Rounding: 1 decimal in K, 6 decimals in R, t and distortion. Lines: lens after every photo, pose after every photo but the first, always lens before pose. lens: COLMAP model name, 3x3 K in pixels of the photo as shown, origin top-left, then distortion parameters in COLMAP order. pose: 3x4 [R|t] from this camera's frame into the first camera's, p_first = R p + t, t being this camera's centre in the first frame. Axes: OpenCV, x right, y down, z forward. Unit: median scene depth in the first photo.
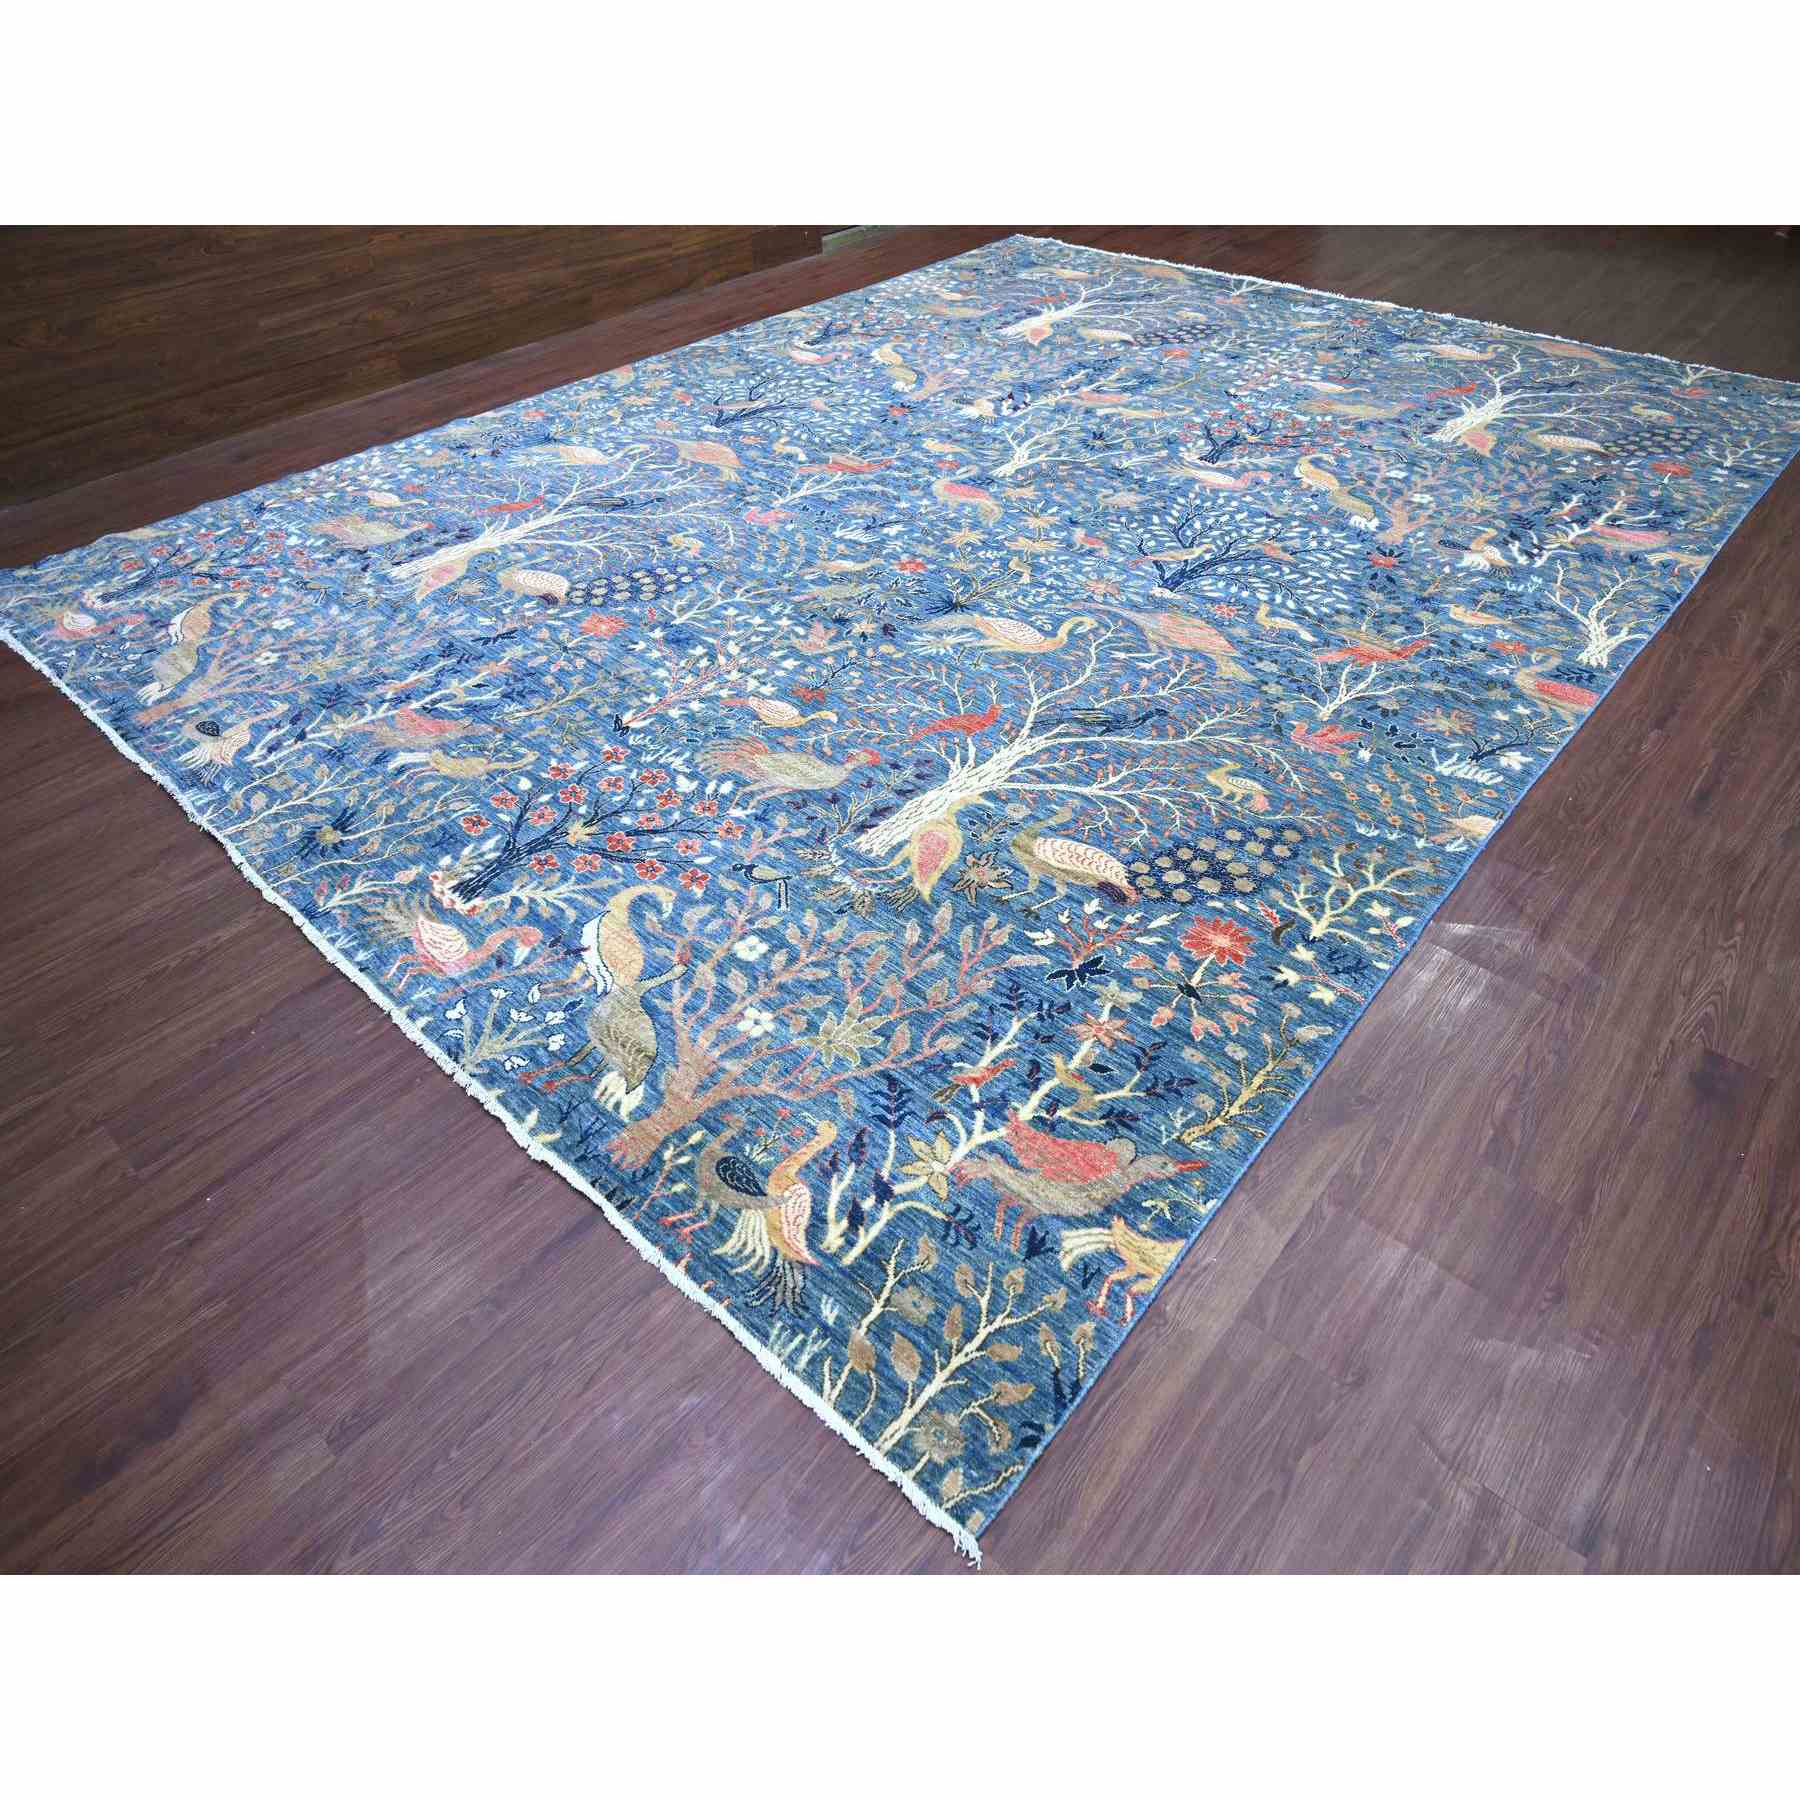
lens RADIAL K [[1116.0, 0, 900.0], [0, 1116.0, 900.0], [0, 0, 1]] dist [-0.006926, -0.000734]
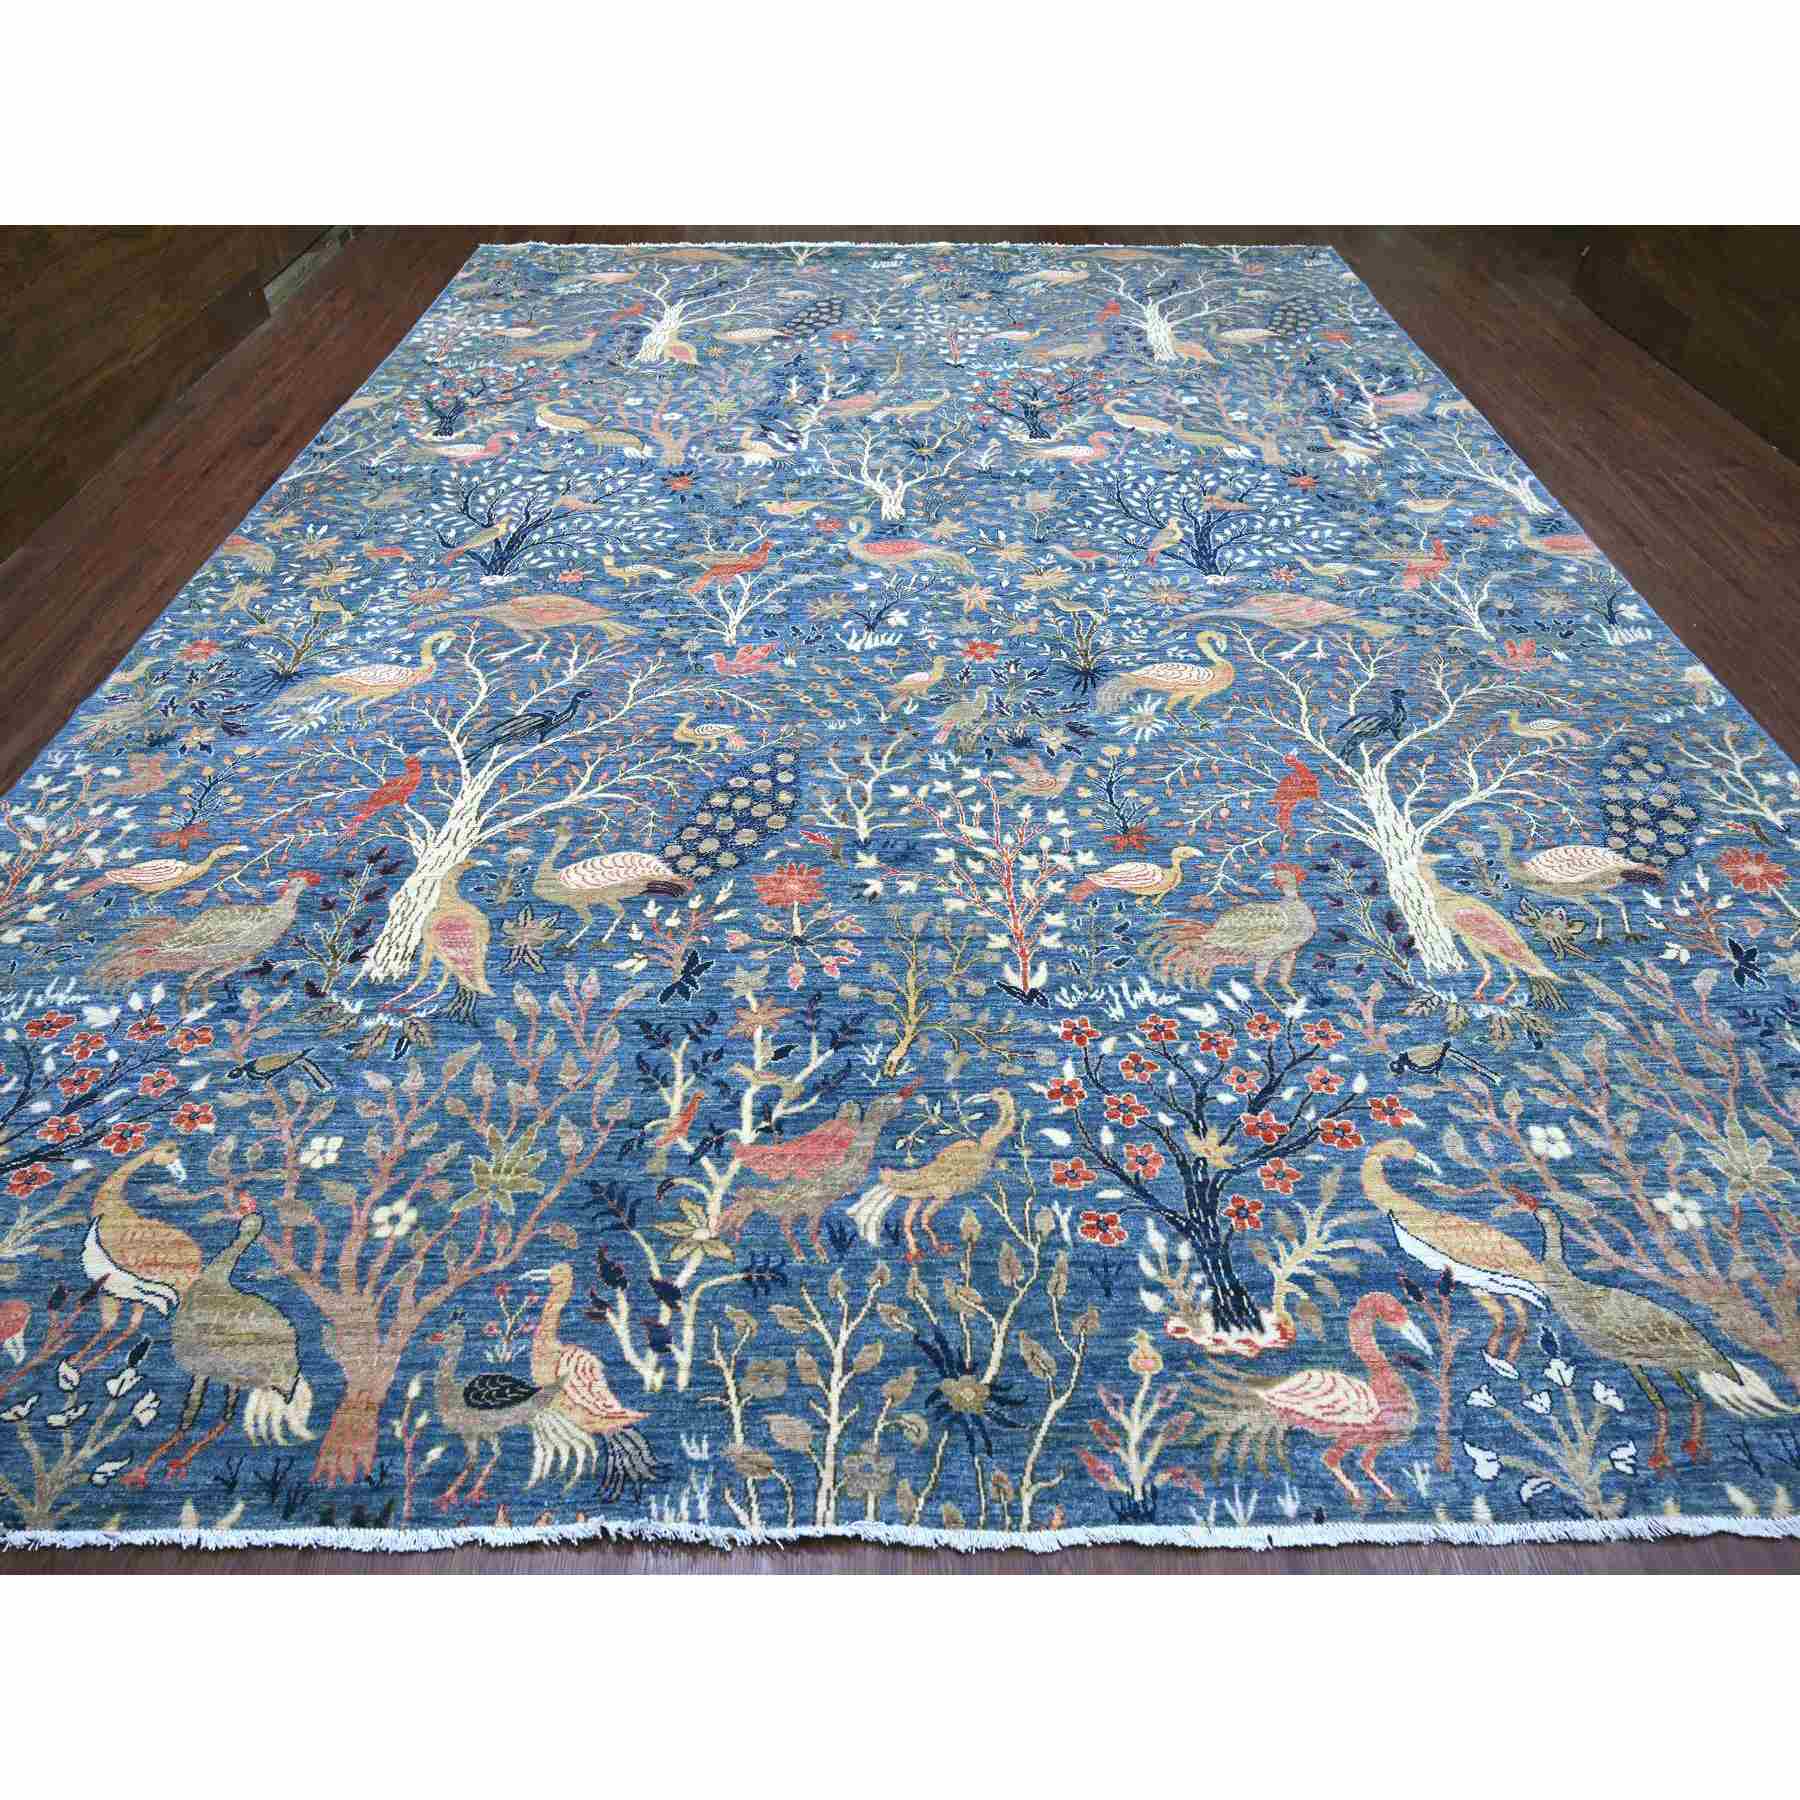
lens RADIAL K [[1109.7, 0, 899.7], [0, 1109.7, 854.6], [0, 0, 1]] dist [-0.005570, -0.001675]
pose [[0.735395, -0.456901, 0.500435, -0.172821], [0.450166, 0.881389, 0.143191, -0.103108], [-0.506503, 0.119977, 0.853850, 0.112243]]
